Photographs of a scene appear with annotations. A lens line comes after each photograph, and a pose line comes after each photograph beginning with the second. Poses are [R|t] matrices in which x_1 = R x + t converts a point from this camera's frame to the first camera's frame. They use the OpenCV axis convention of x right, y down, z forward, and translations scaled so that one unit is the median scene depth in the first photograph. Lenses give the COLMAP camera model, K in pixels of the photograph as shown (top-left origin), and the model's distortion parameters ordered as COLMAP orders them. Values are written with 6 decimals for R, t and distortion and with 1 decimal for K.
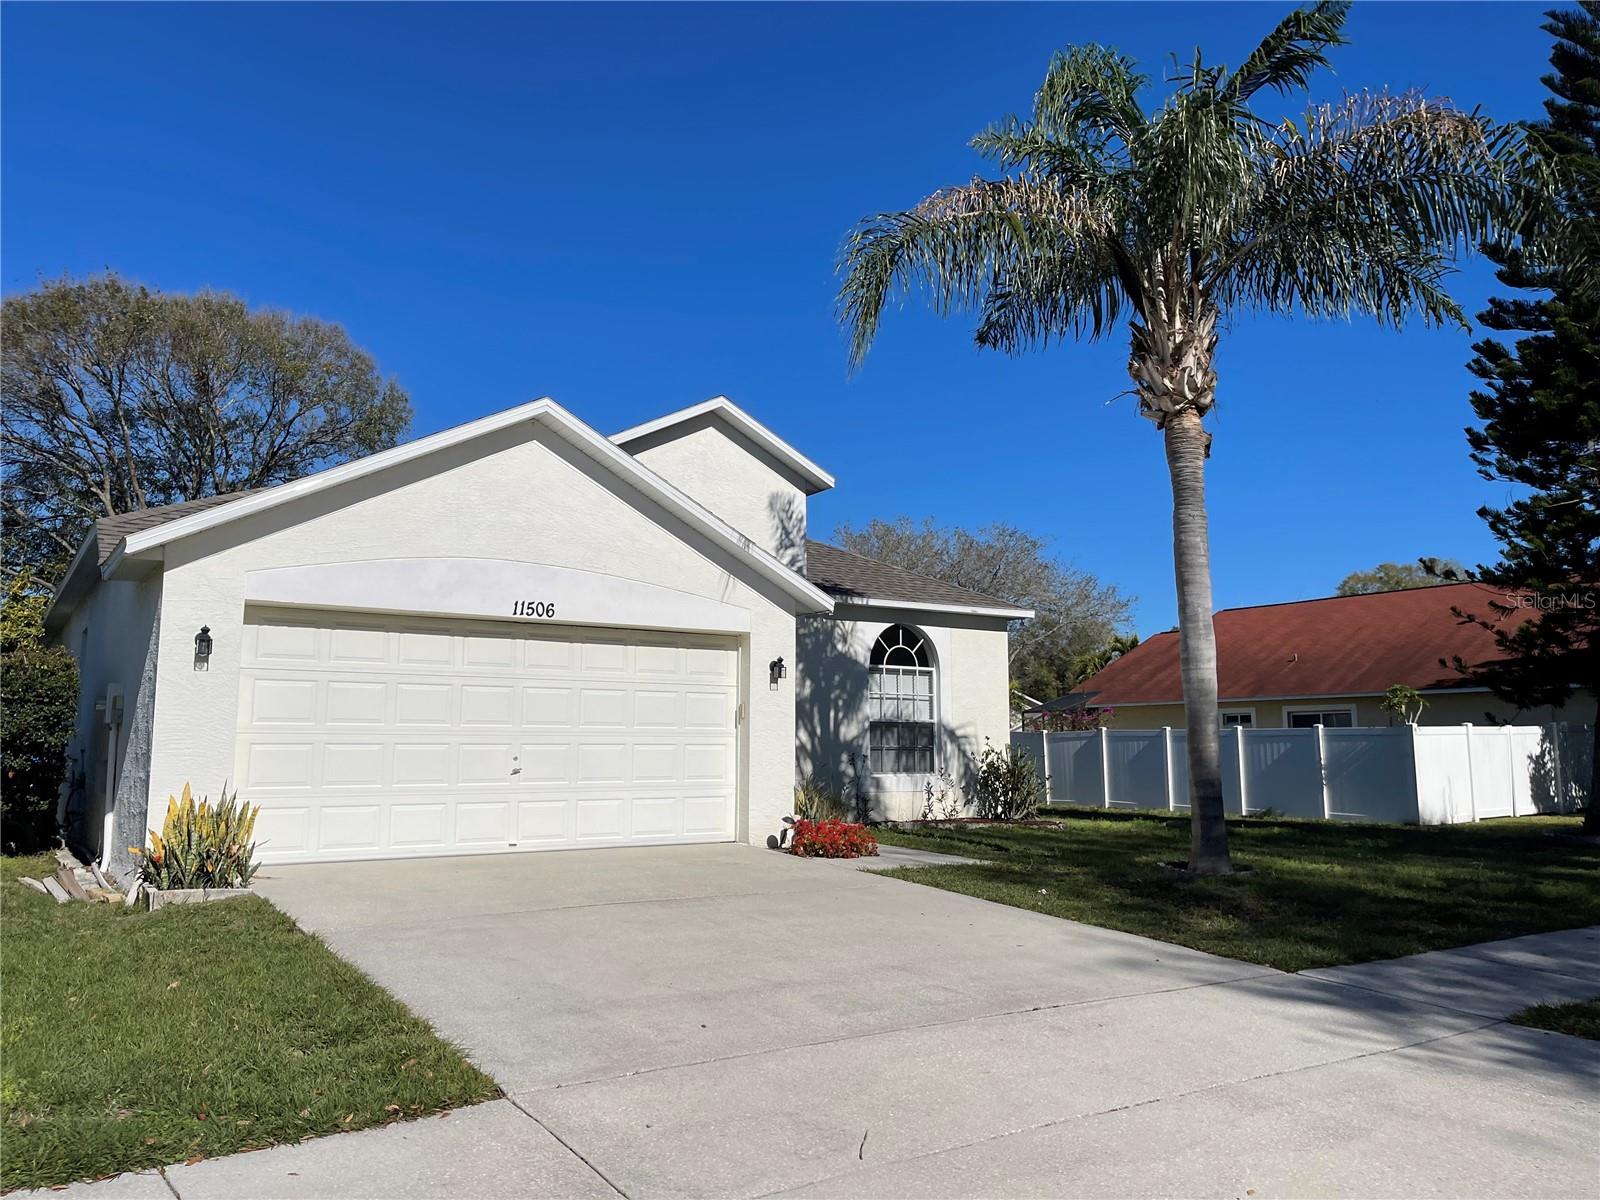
lens RADIAL K [[1208.5, 0, 803.9], [0, 1208.5, 601.4], [0, 0, 1]] dist [0.072143, -0.084830]
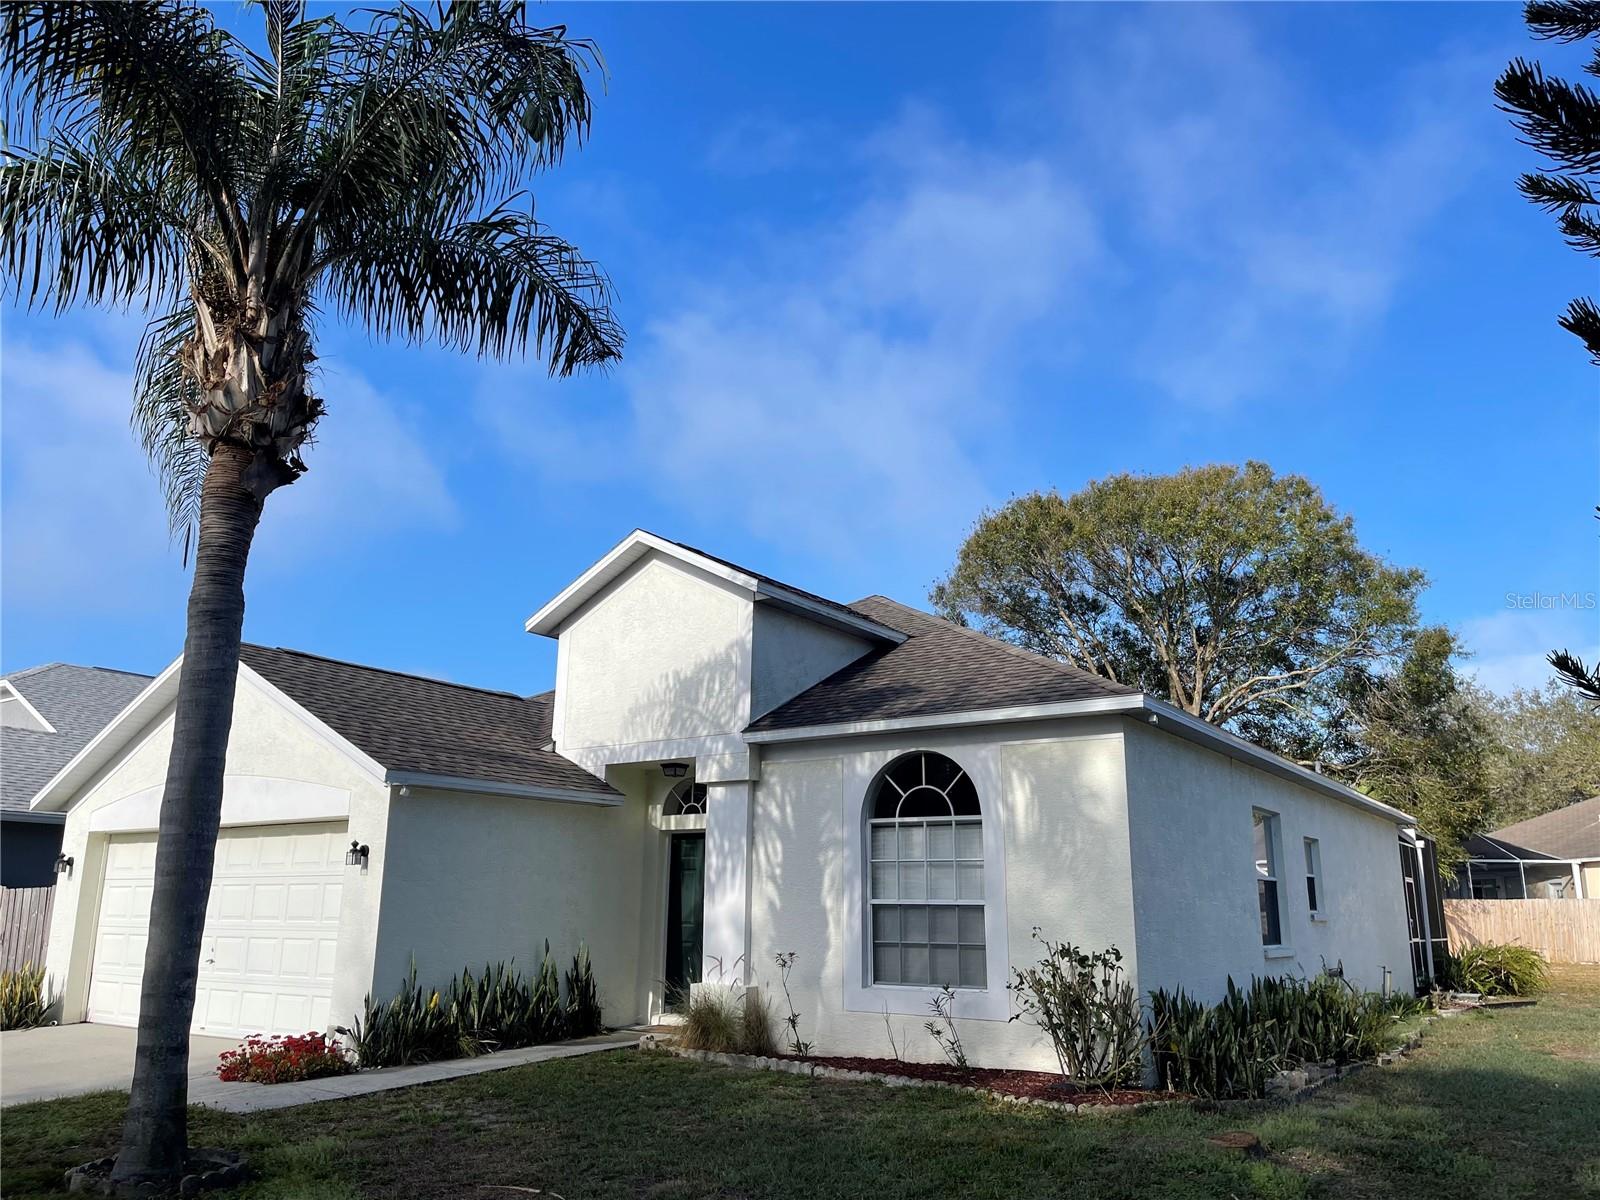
lens RADIAL K [[1208.5, 0, 801.0], [0, 1208.5, 589.8], [0, 0, 1]] dist [0.072143, -0.084830]
pose [[0.362077, -0.231197, -0.903022, 1.055140], [0.108976, 0.972609, -0.205318, 0.095081], [0.925756, -0.024067, 0.377354, 1.066145]]
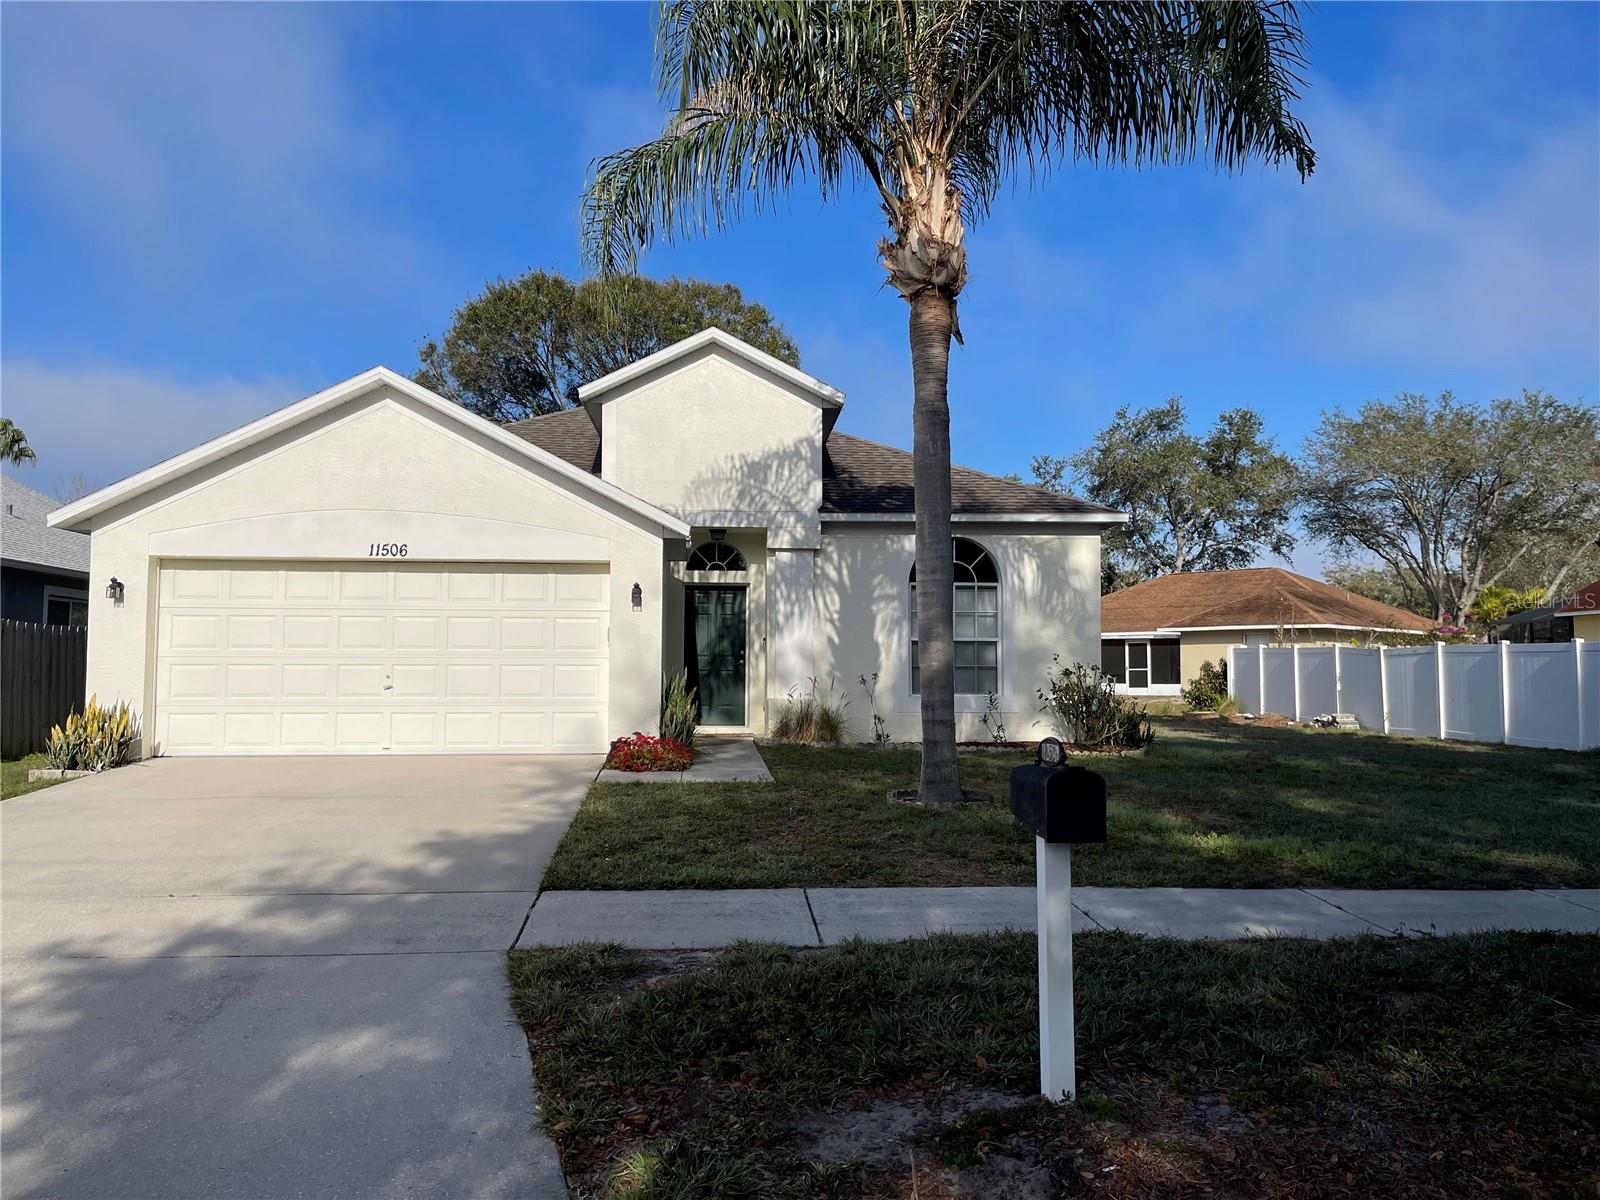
lens RADIAL K [[1208.5, 0, 794.2], [0, 1208.5, 600.0], [0, 0, 1]] dist [0.072143, -0.084830]
pose [[0.870963, -0.021485, -0.490879, 0.678205], [0.056743, 0.996757, 0.057052, 0.009541], [0.488062, -0.077544, 0.869358, 0.165265]]
